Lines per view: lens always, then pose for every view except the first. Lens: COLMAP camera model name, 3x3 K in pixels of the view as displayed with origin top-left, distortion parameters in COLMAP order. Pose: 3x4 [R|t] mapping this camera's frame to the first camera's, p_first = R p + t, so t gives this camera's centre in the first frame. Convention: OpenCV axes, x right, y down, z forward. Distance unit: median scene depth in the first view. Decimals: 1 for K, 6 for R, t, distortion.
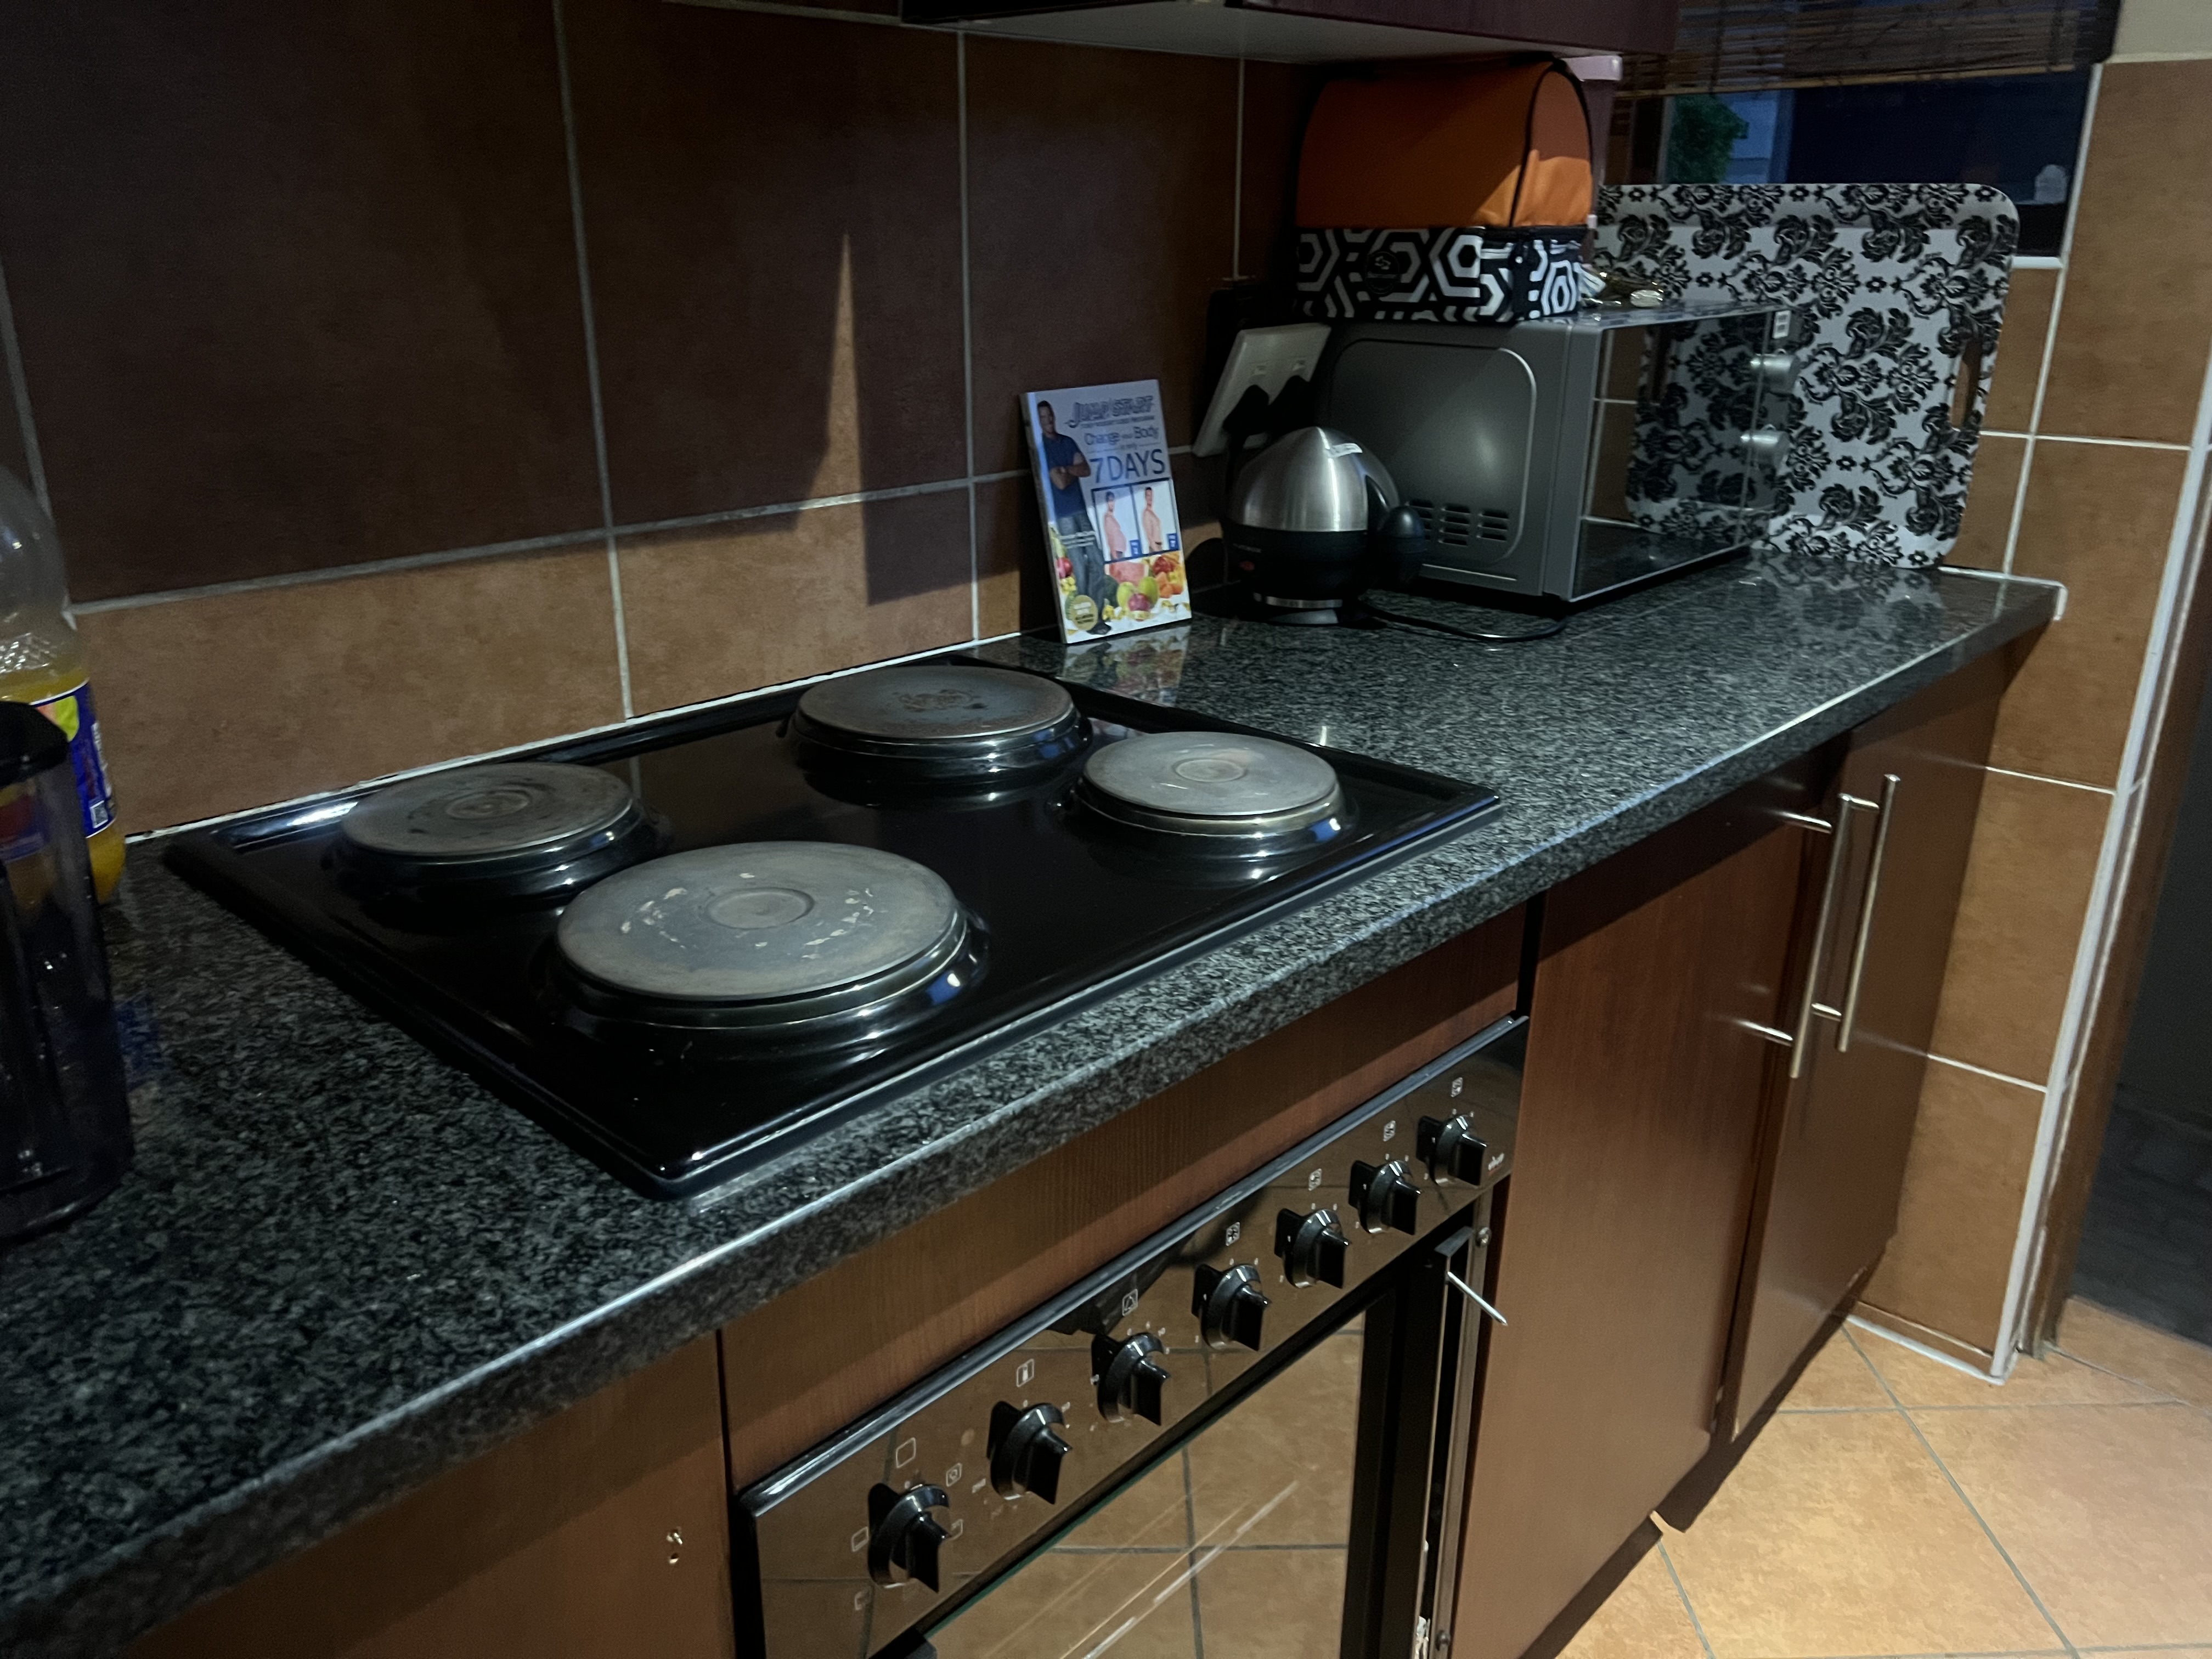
lens RADIAL K [[1678.1, 0, 1096.3], [0, 1678.1, 831.7], [0, 0, 1]] dist [0.014316, -0.006444]
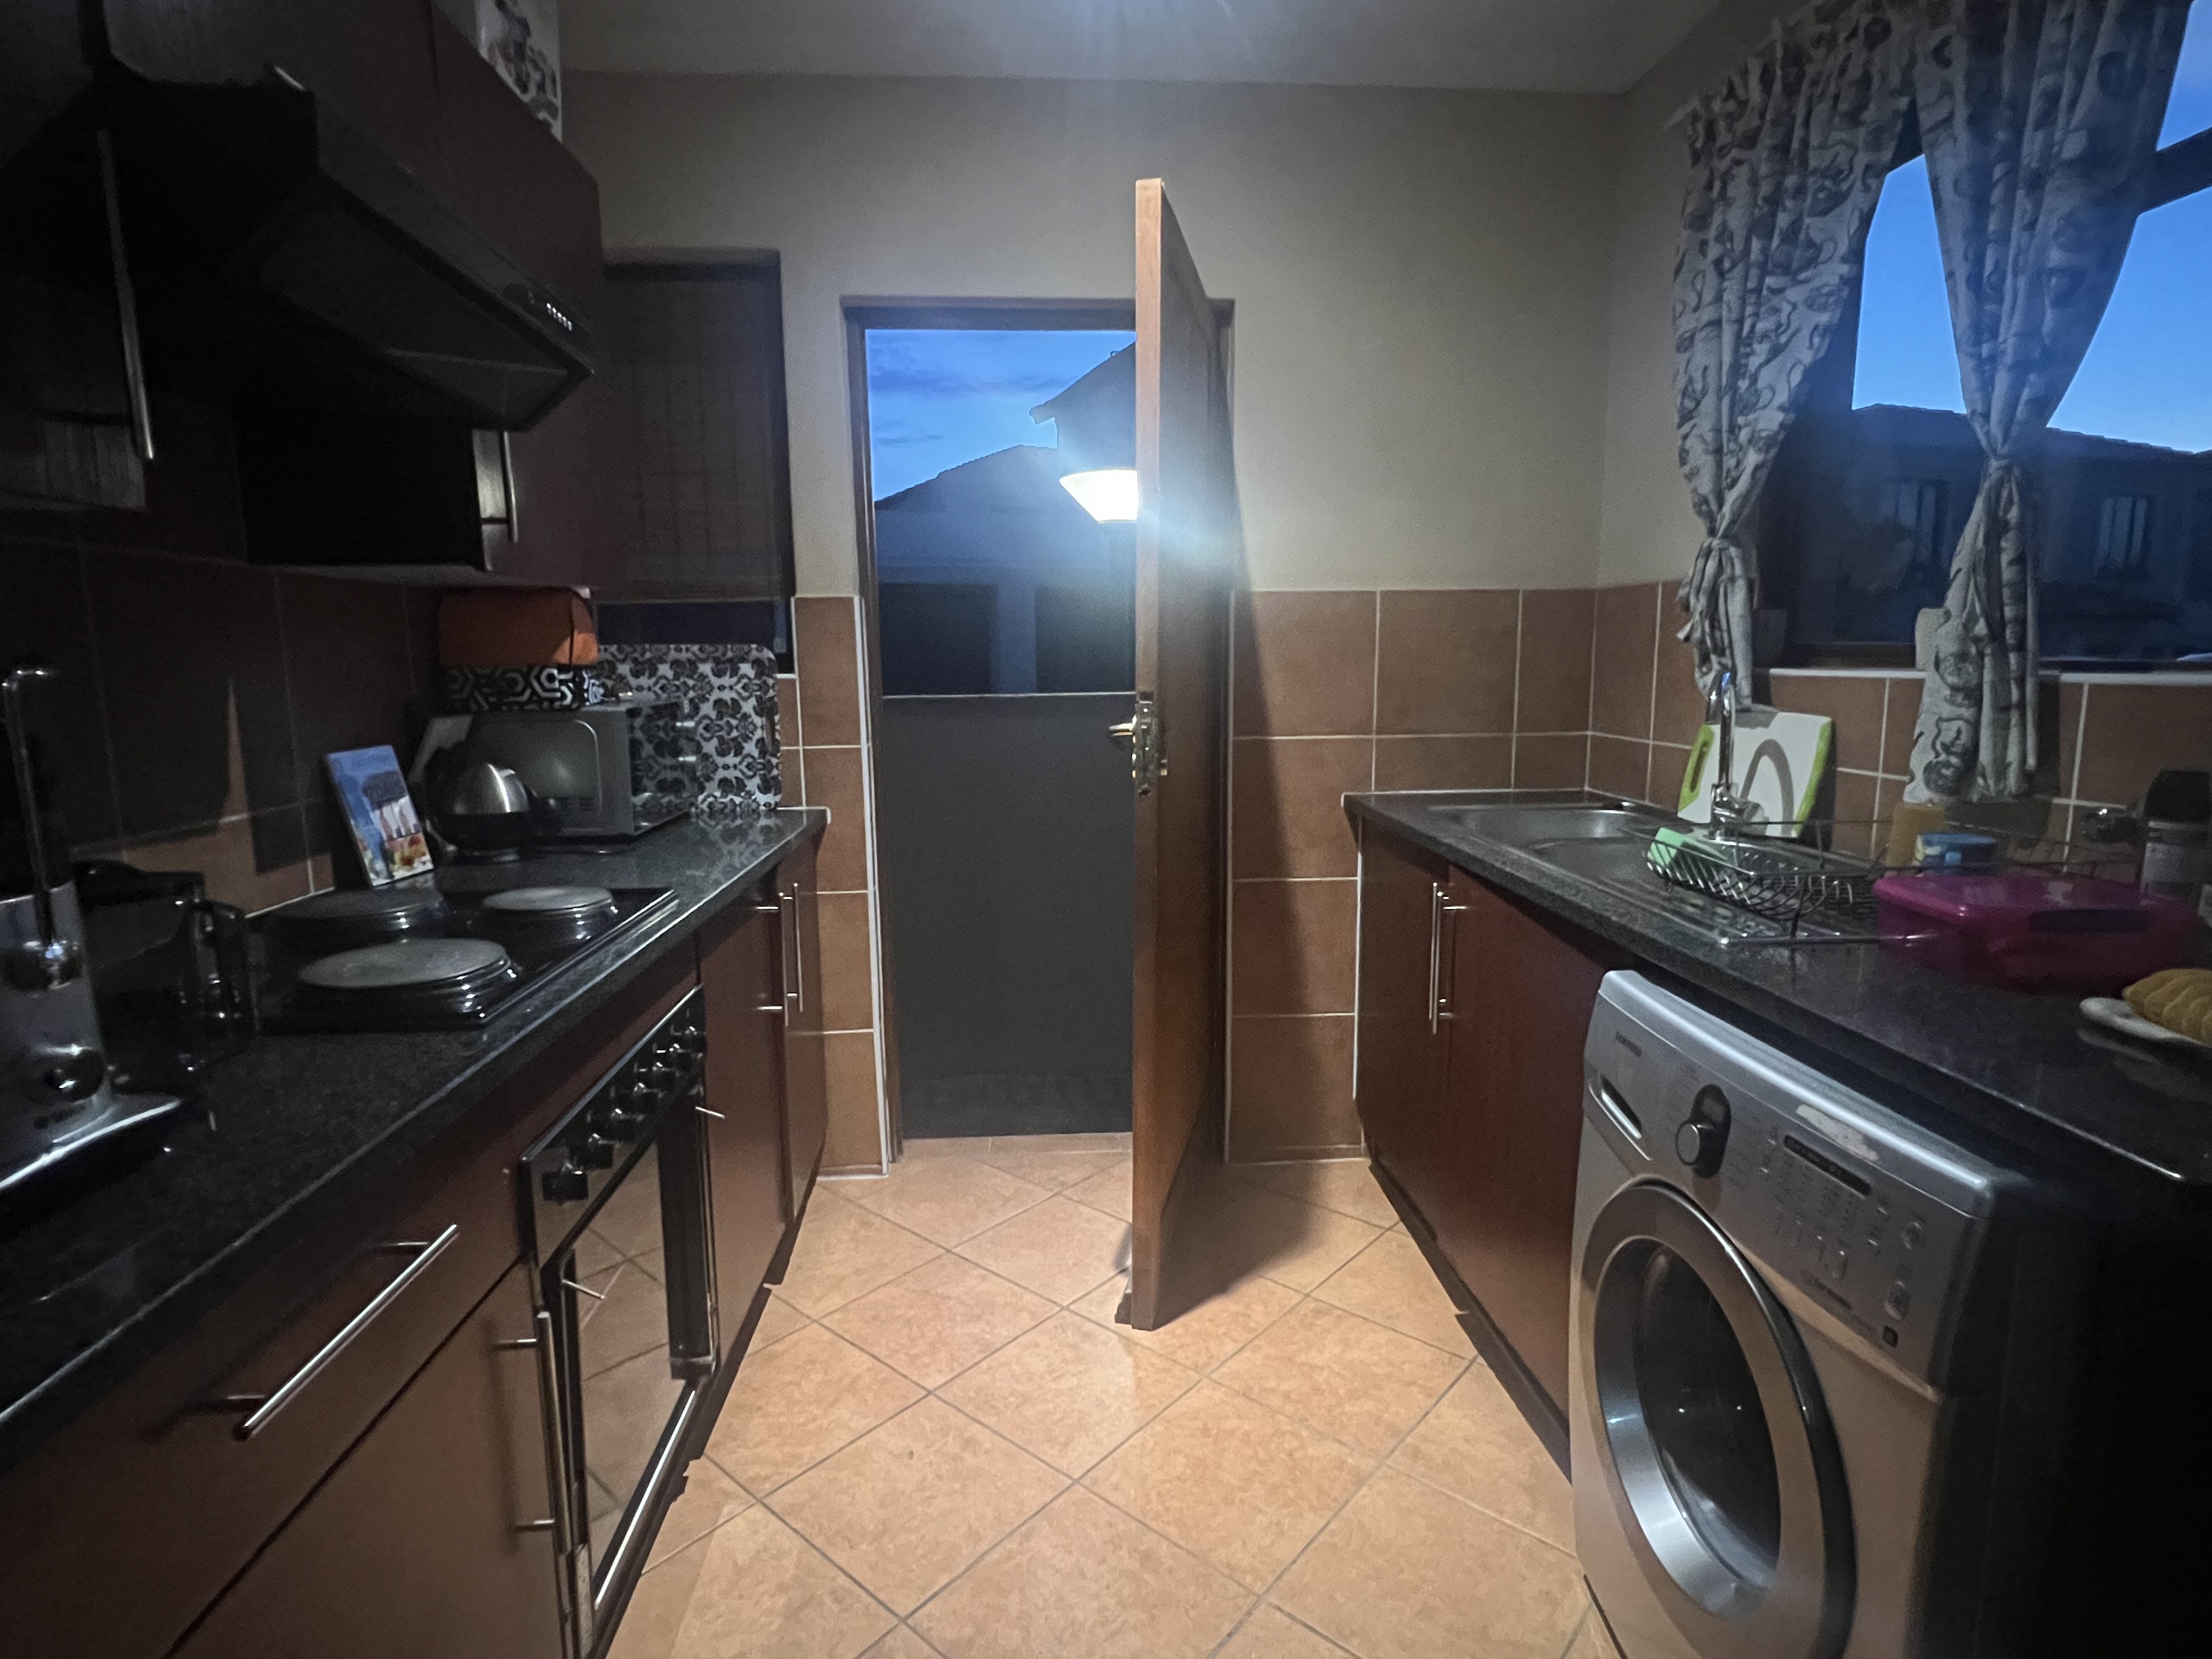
lens RADIAL K [[1148.0, 0, 1103.2], [0, 1148.0, 836.8], [0, 0, 1]] dist [0.000014, 0.000879]
pose [[0.680492, -0.124294, 0.722137, -0.369652], [0.266445, 0.960020, -0.085842, 0.150800], [-0.682596, 0.250824, 0.686404, -0.392632]]
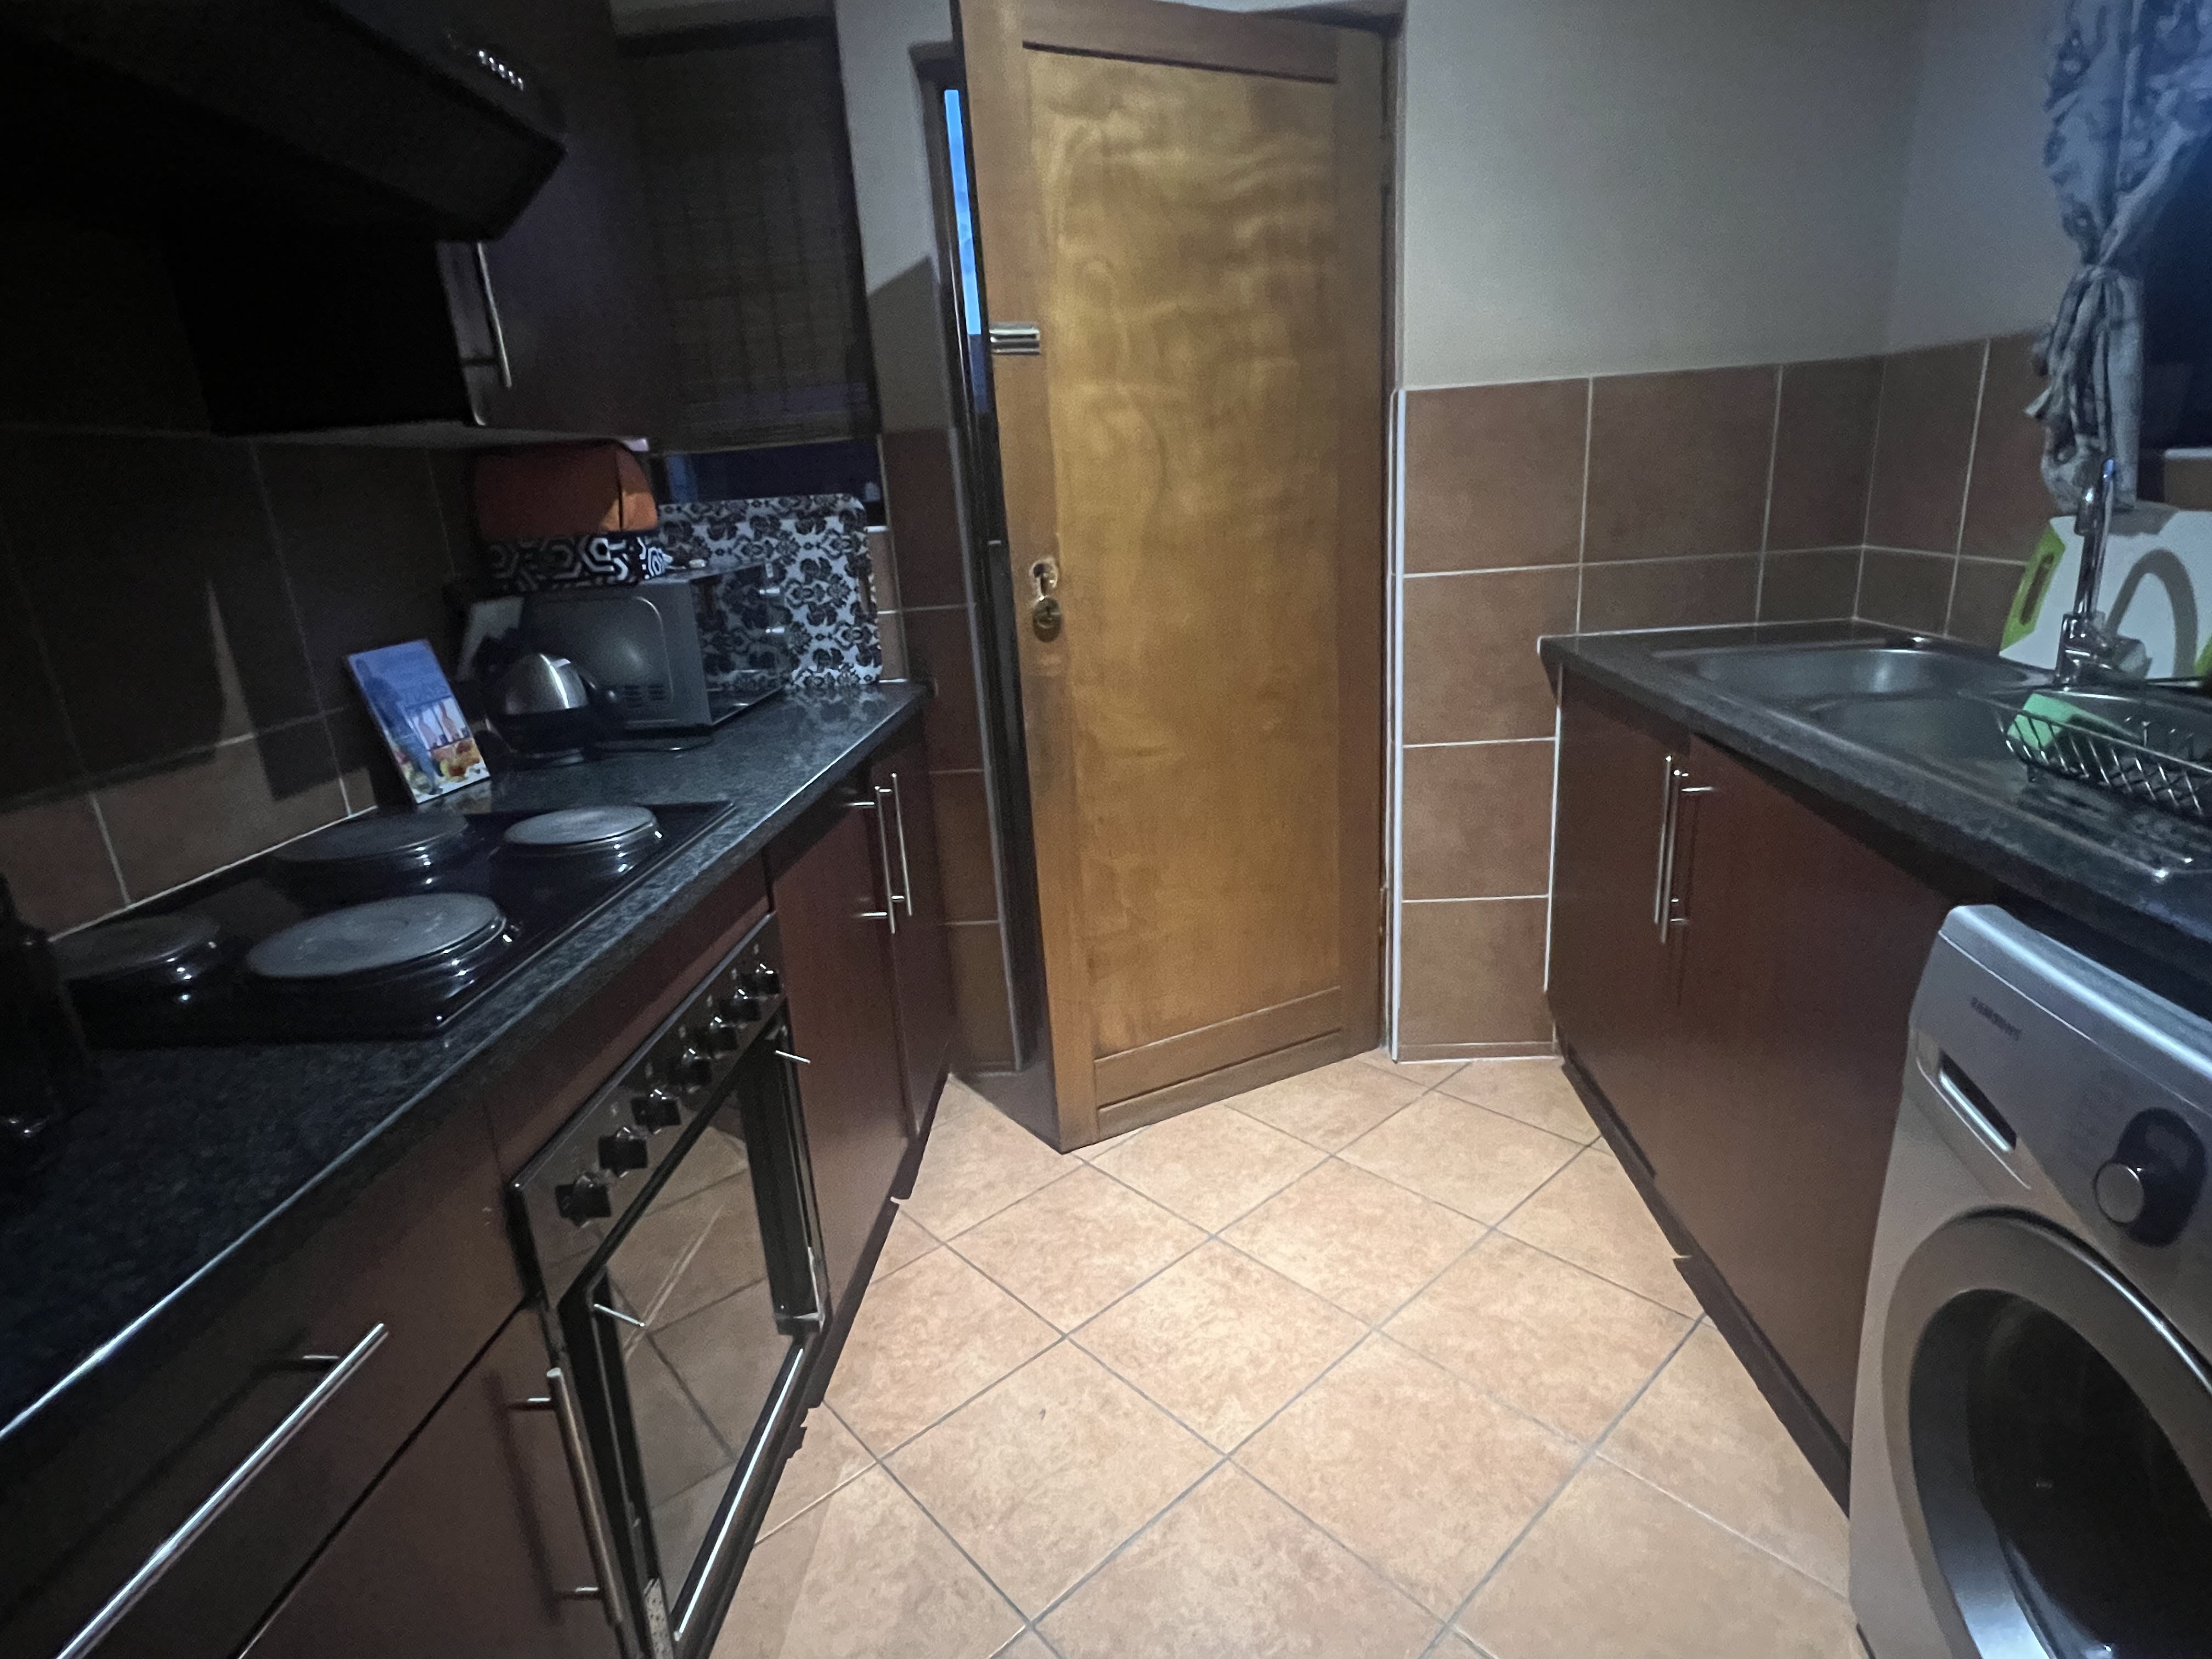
lens RADIAL K [[1148.0, 0, 1103.2], [0, 1148.0, 836.8], [0, 0, 1]] dist [0.000014, 0.000879]
pose [[0.763534, -0.239892, 0.599556, -0.183103], [0.287971, 0.957499, 0.016380, 0.087954], [-0.578004, 0.160148, 0.800165, -0.246674]]
